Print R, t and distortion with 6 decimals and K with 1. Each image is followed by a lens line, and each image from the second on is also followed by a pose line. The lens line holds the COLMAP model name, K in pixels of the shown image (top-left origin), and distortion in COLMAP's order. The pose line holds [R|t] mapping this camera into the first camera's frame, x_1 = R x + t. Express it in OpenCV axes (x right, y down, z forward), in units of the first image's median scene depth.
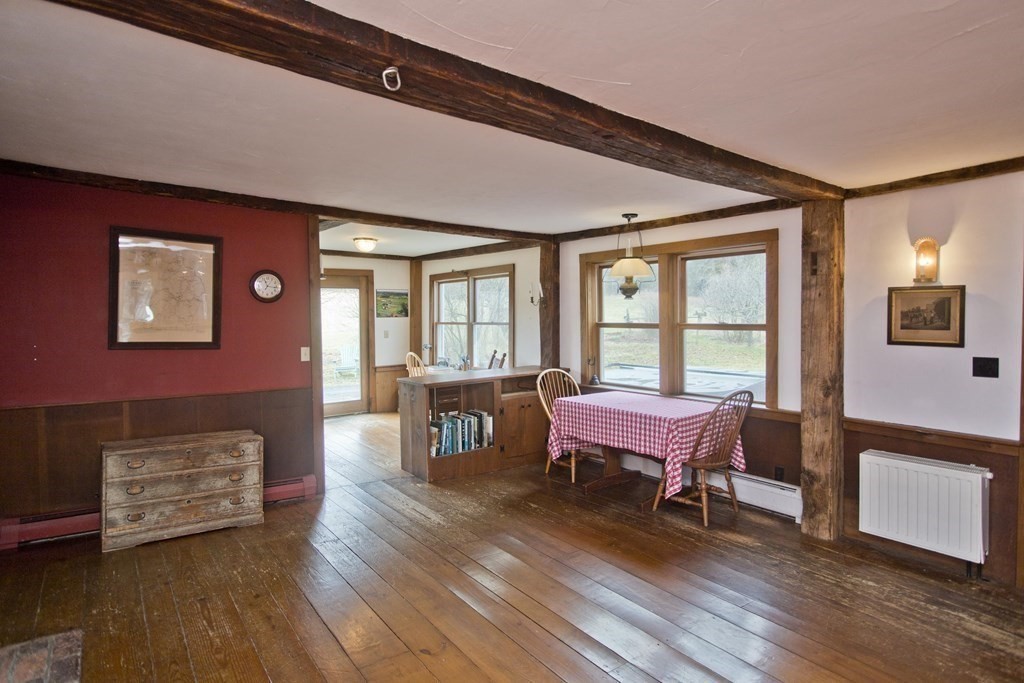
lens RADIAL K [[559.1, 0, 510.6], [0, 559.1, 334.9], [0, 0, 1]] dist [-0.001562, 0.000194]
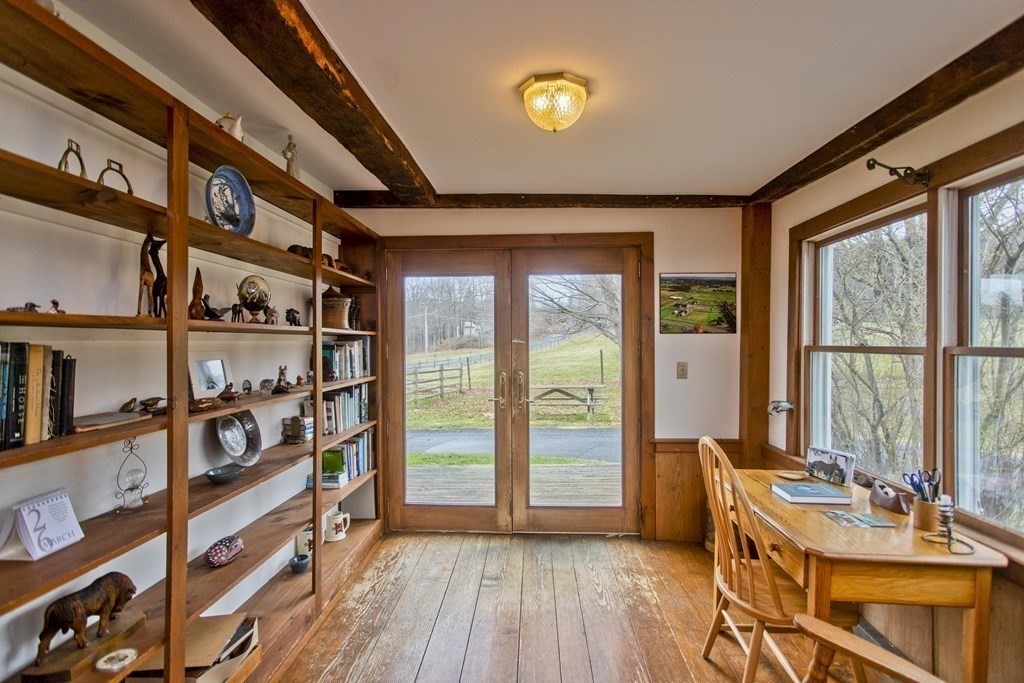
lens RADIAL K [[497.6, 0, 508.9], [0, 497.6, 337.8], [0, 0, 1]] dist [-0.001937, 0.000947]
pose [[0.770787, 0.004402, -0.637077, -0.080031], [-0.026203, 0.999349, -0.024797, -0.015794], [0.636553, 0.035806, 0.770401, 0.659826]]
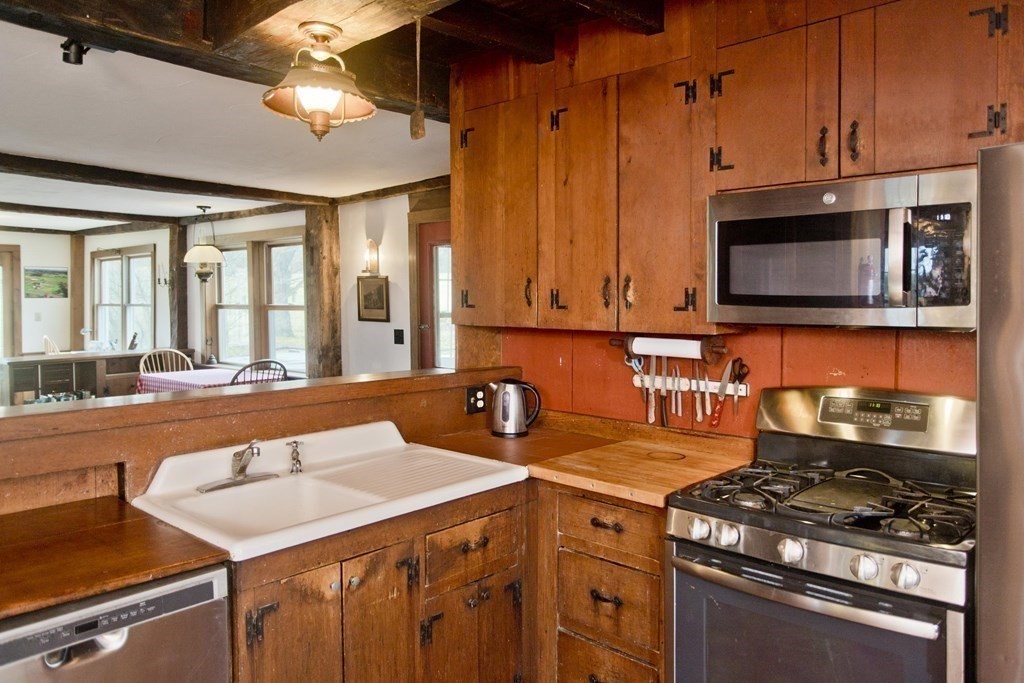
lens RADIAL K [[746.6, 0, 508.9], [0, 746.6, 316.9], [0, 0, 1]] dist [0.006453, -0.002864]
pose [[0.981874, 0.001131, 0.189531, 0.319570], [0.000677, 0.999955, -0.009475, 0.011344], [-0.189533, 0.009432, 0.981829, -0.345875]]
